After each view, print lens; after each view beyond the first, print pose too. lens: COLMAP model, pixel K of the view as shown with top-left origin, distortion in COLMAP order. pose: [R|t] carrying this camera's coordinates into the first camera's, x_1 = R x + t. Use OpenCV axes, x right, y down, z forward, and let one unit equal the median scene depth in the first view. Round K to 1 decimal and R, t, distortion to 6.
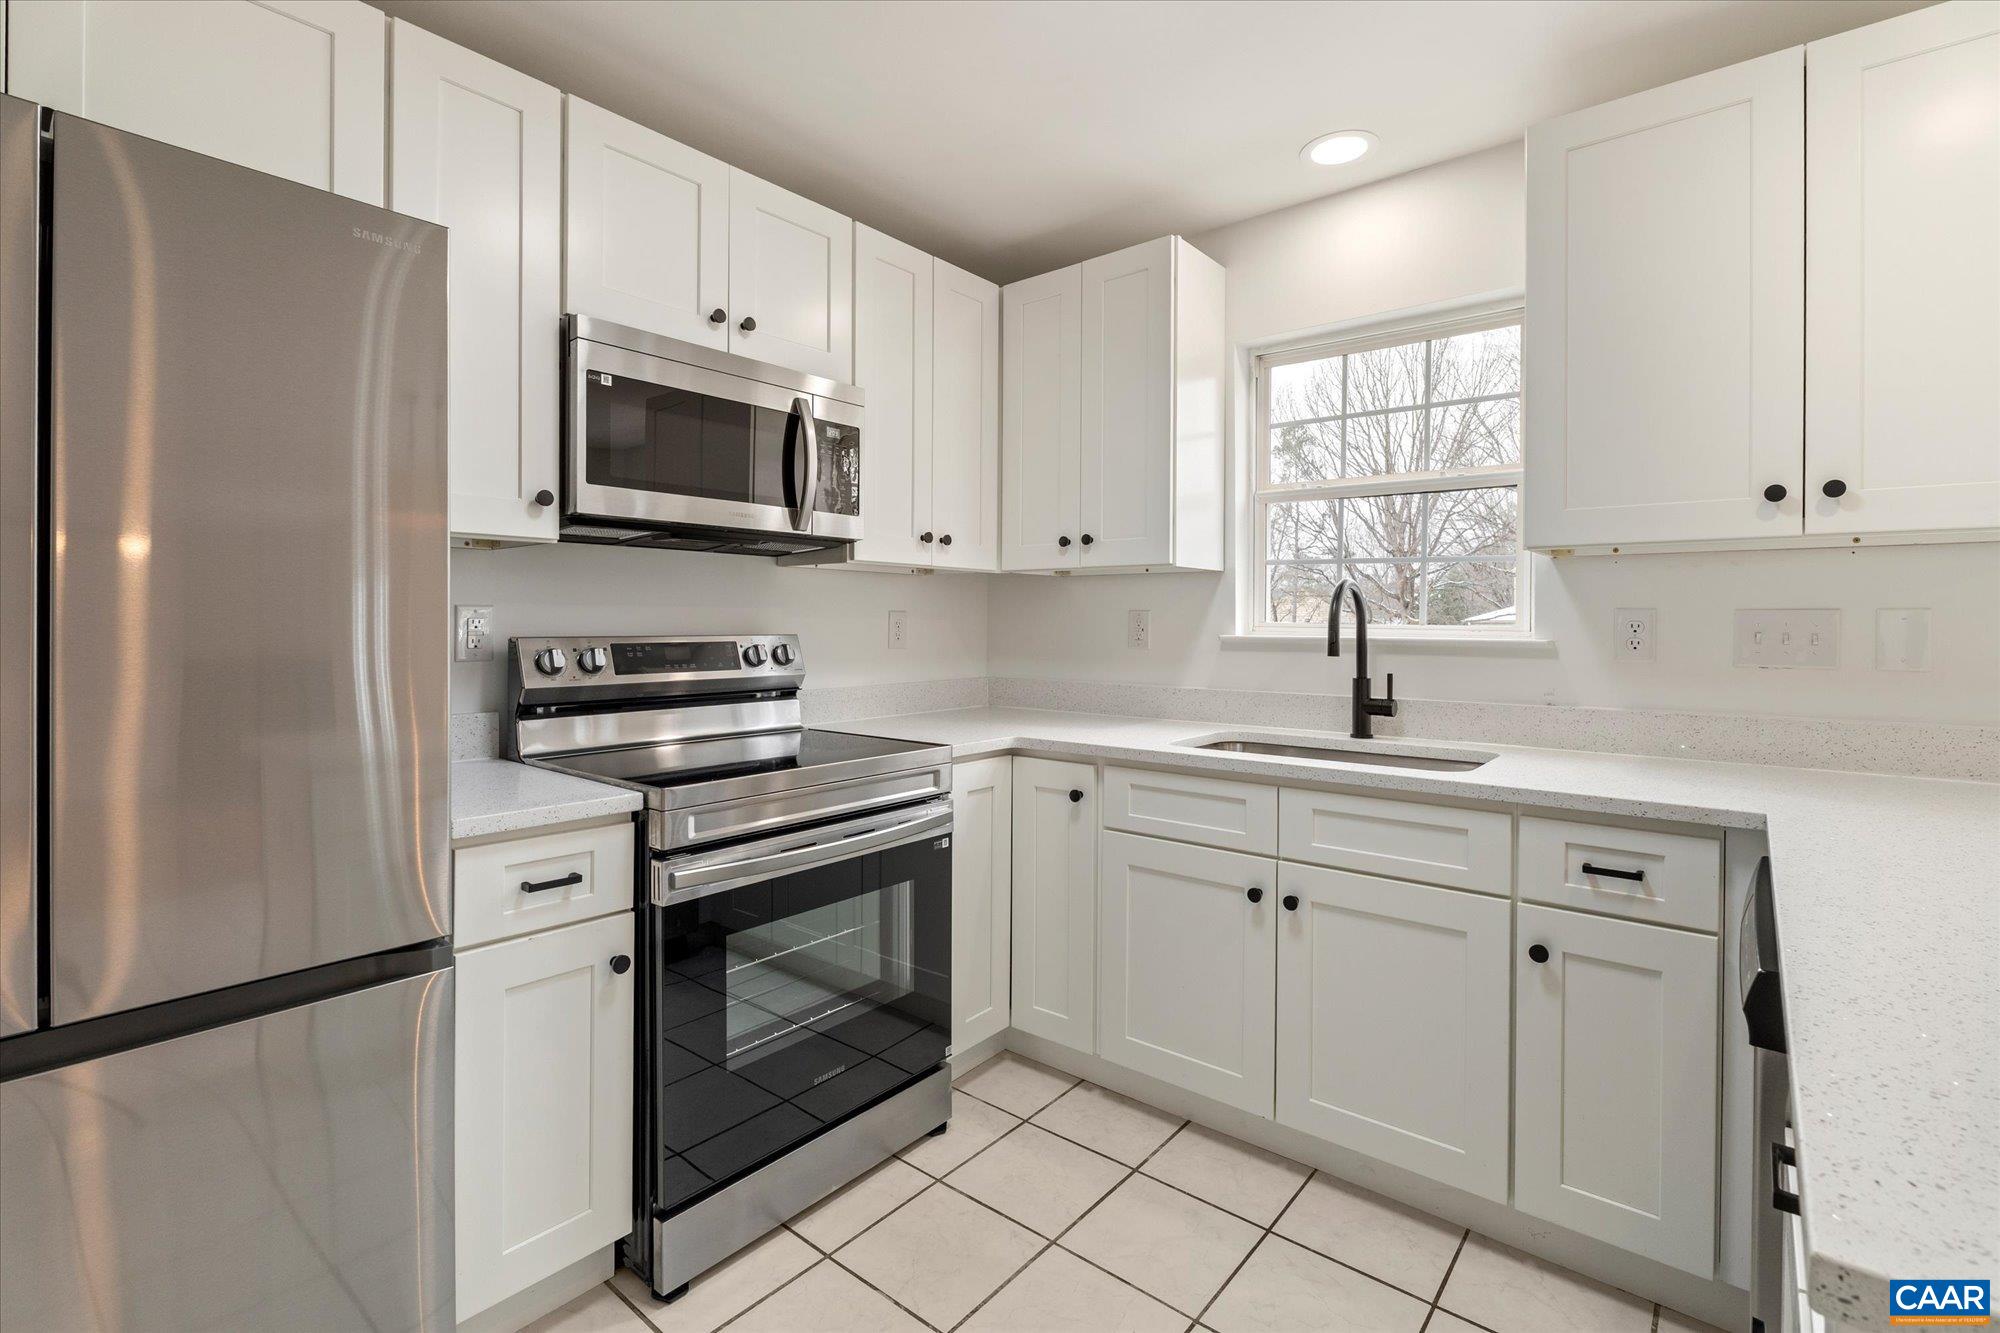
lens RADIAL K [[897.1, 0, 994.3], [0, 897.1, 645.0], [0, 0, 1]] dist [-0.038811, 0.000032]
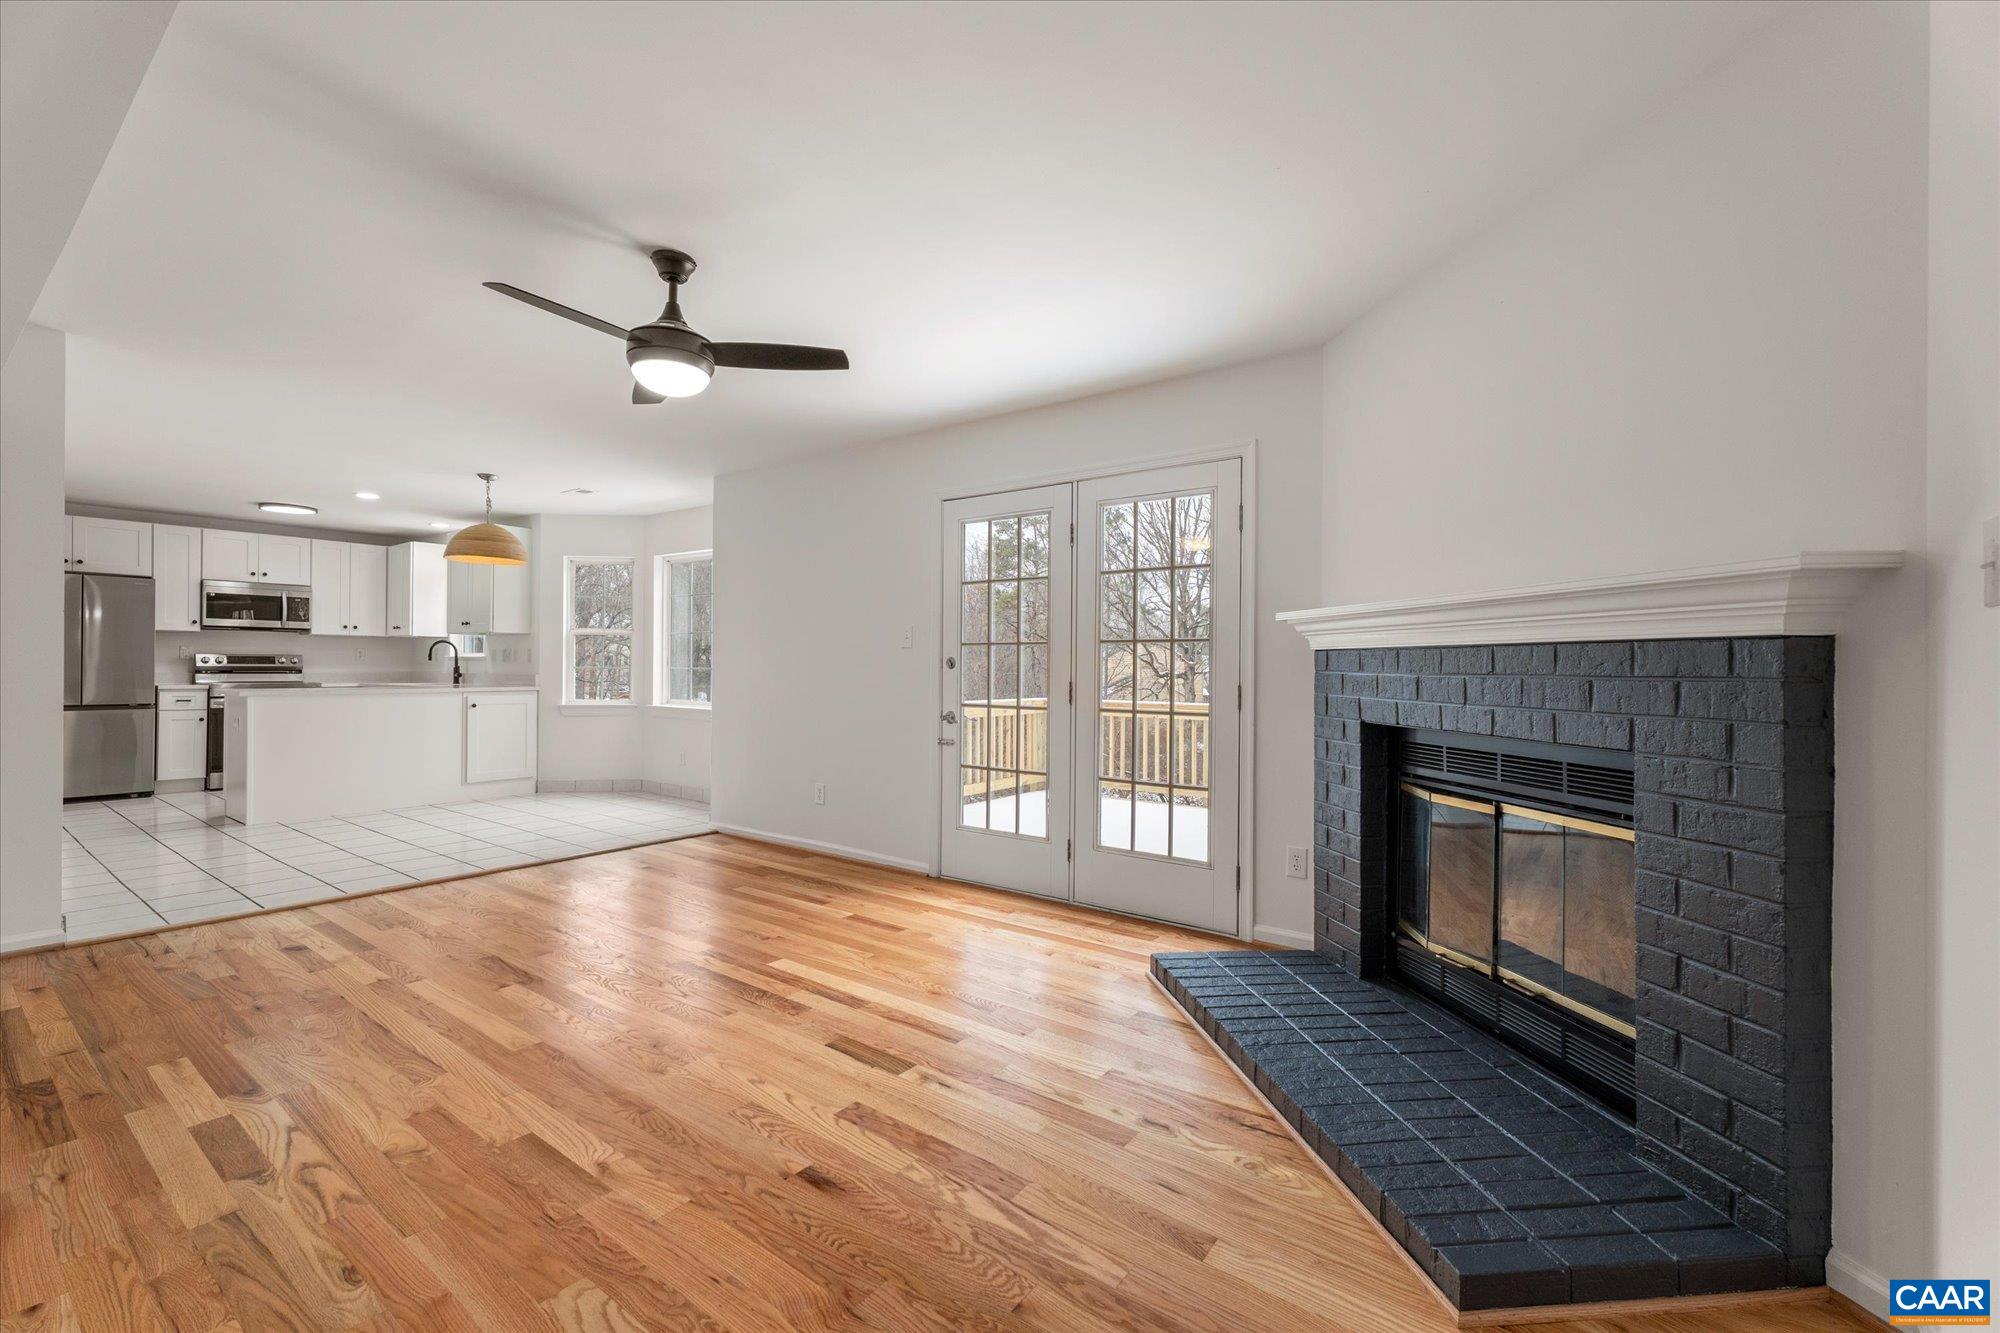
lens RADIAL K [[847.5, 0, 1000.0], [0, 847.5, 666.5], [0, 0, 1]] dist [0.003684, -0.000037]
pose [[0.998194, 0.005652, 0.059812, 2.651738], [-0.004282, 0.999726, -0.023008, 0.113638], [-0.059926, 0.022711, 0.997944, -2.836041]]
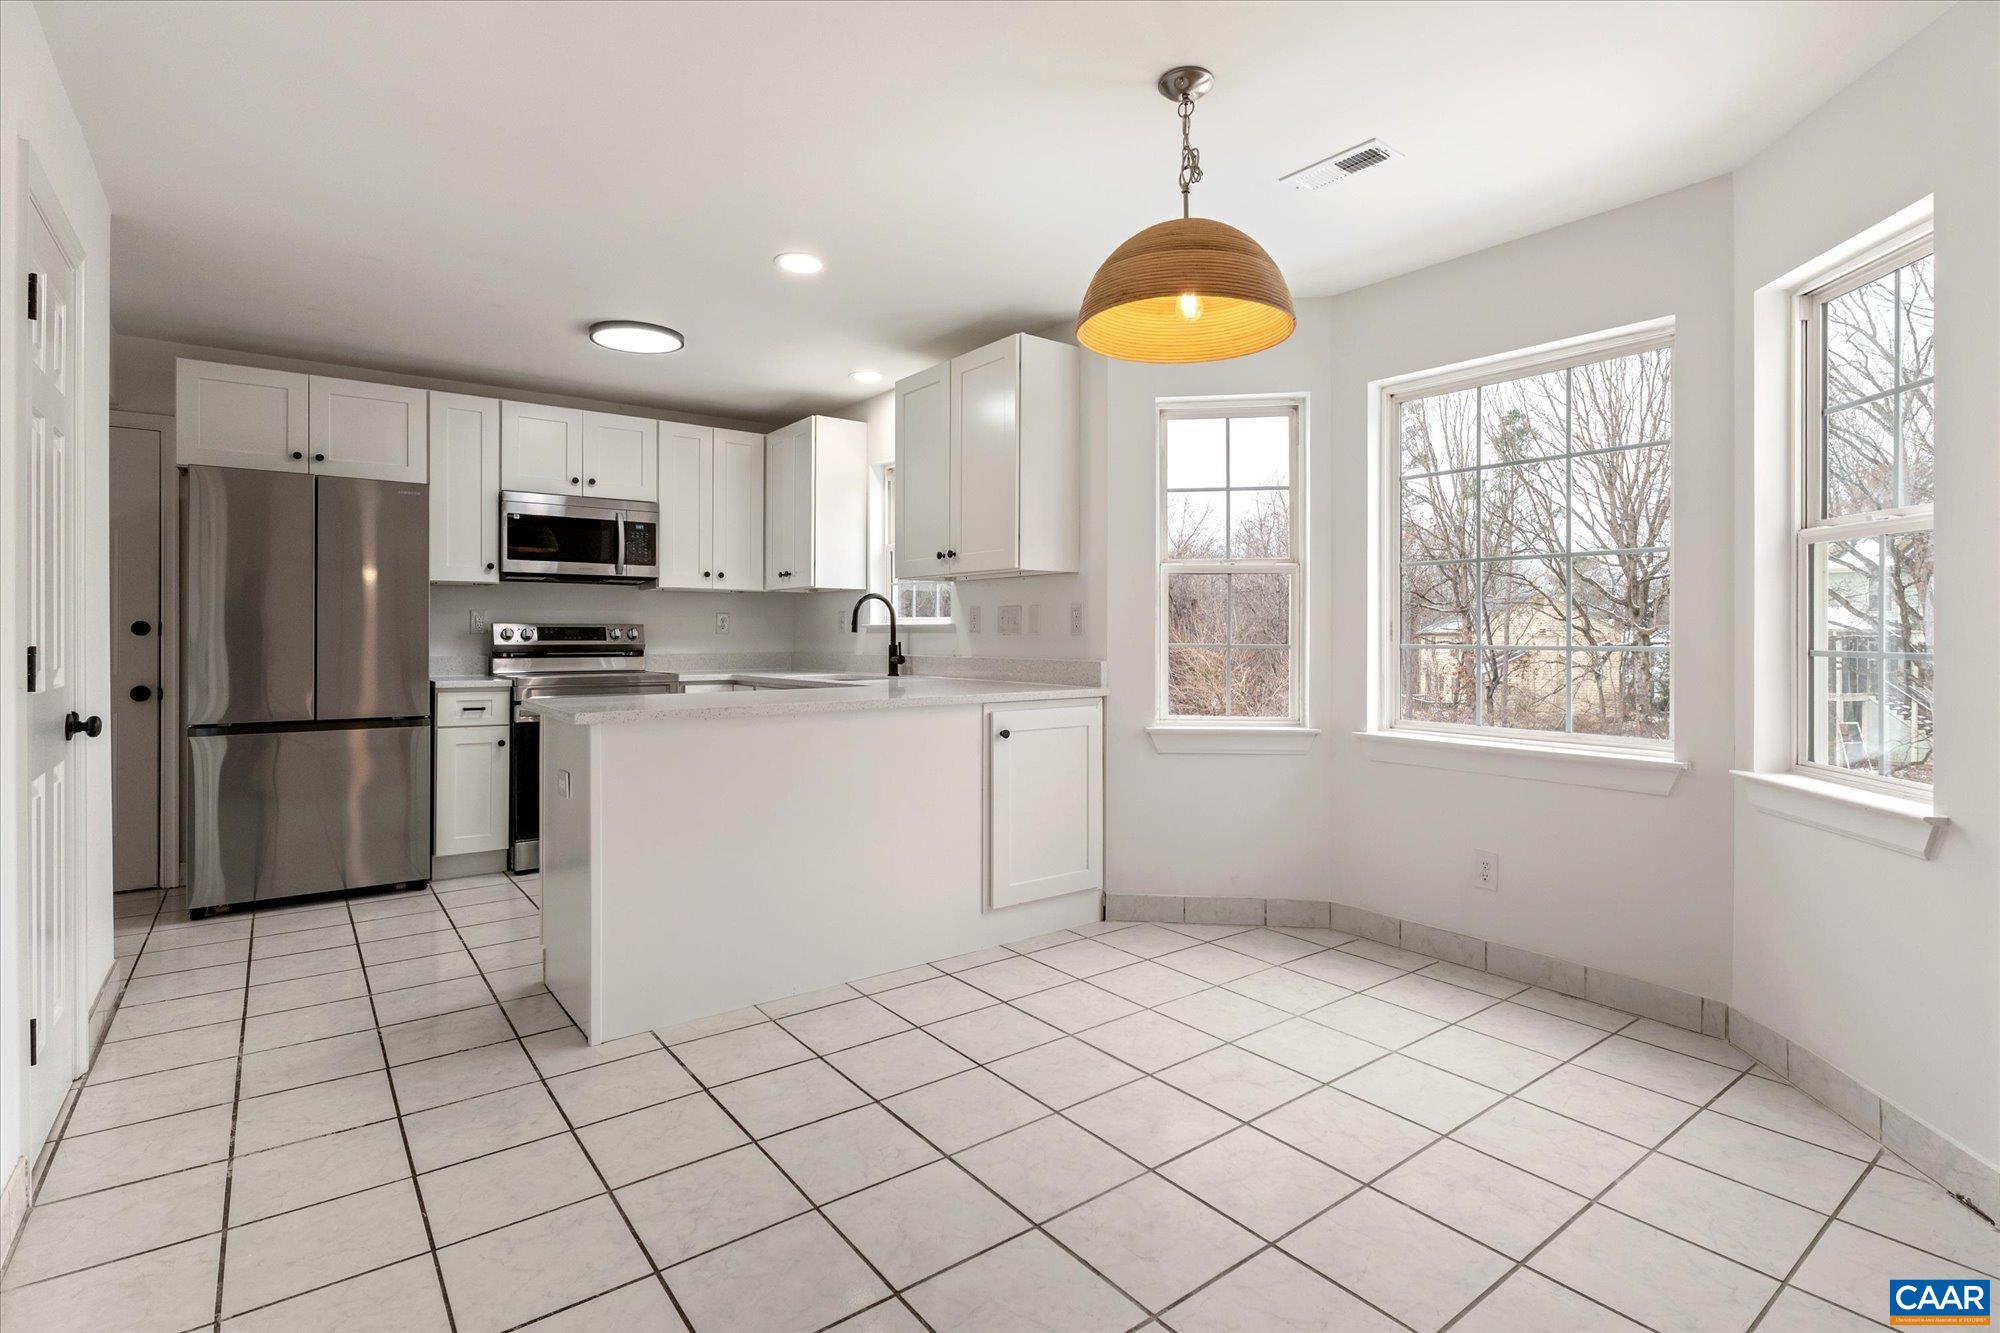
lens RADIAL K [[959.2, 0, 1001.6], [0, 959.2, 641.5], [0, 0, 1]] dist [0.001232, -0.000131]
pose [[0.976194, 0.000892, -0.216899, 1.195952], [-0.004872, 0.999829, -0.017818, 0.071594], [0.216847, 0.018450, 0.976031, -1.067612]]
